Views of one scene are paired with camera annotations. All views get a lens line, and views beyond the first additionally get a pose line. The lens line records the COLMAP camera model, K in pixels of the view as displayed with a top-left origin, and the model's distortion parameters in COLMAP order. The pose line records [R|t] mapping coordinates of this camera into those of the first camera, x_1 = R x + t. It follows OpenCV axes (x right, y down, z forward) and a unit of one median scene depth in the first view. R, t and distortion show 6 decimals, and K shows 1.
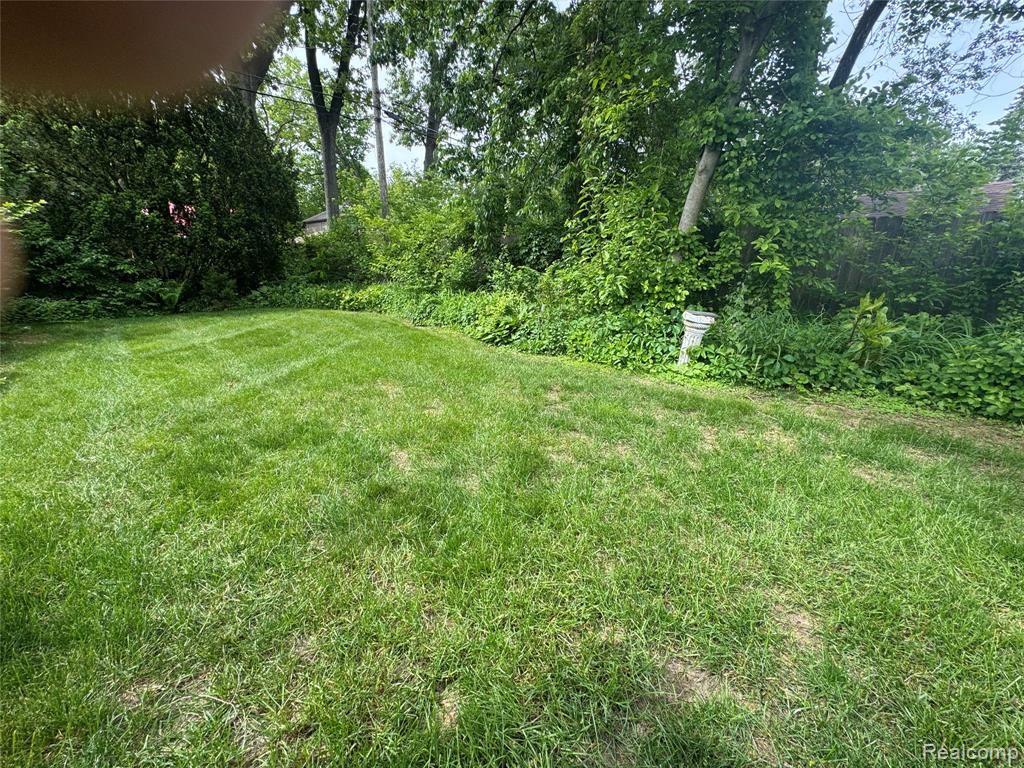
lens RADIAL K [[410.5, 0, 515.1], [0, 410.5, 388.1], [0, 0, 1]] dist [-0.002320, 0.000926]
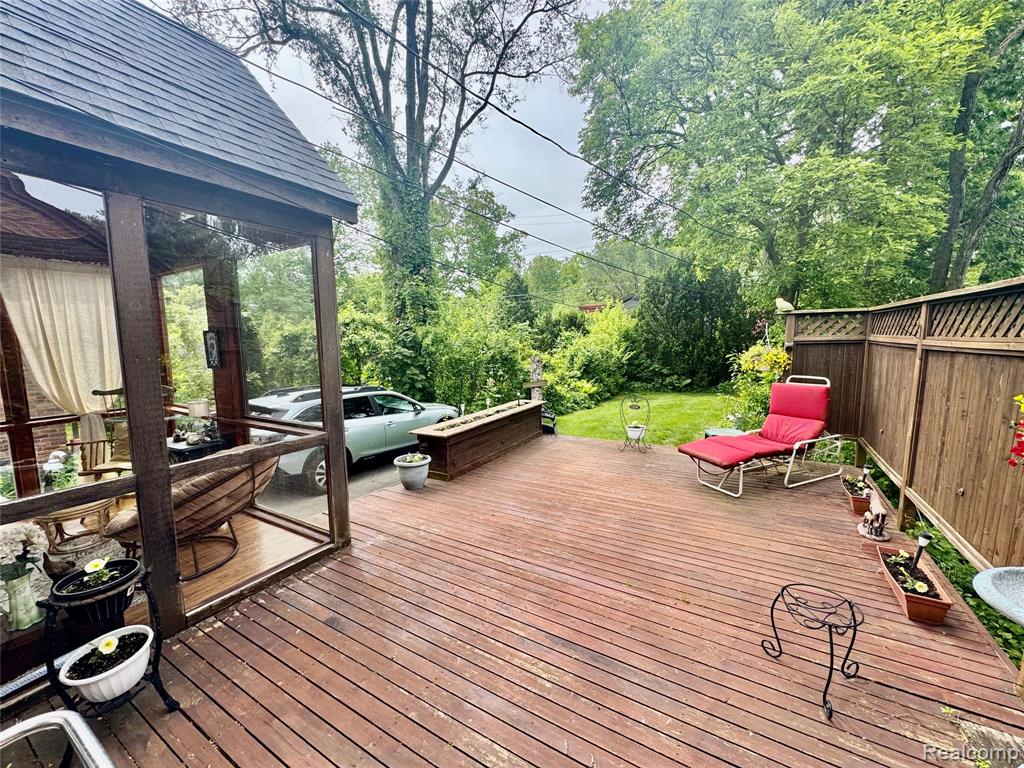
lens RADIAL K [[410.5, 0, 515.1], [0, 410.5, 389.5], [0, 0, 1]] dist [-0.002320, 0.000926]
pose [[0.226199, 0.078935, -0.970878, 2.254152], [-0.257011, 0.966228, 0.018677, -0.050792], [0.939563, 0.245302, 0.238847, -0.619949]]
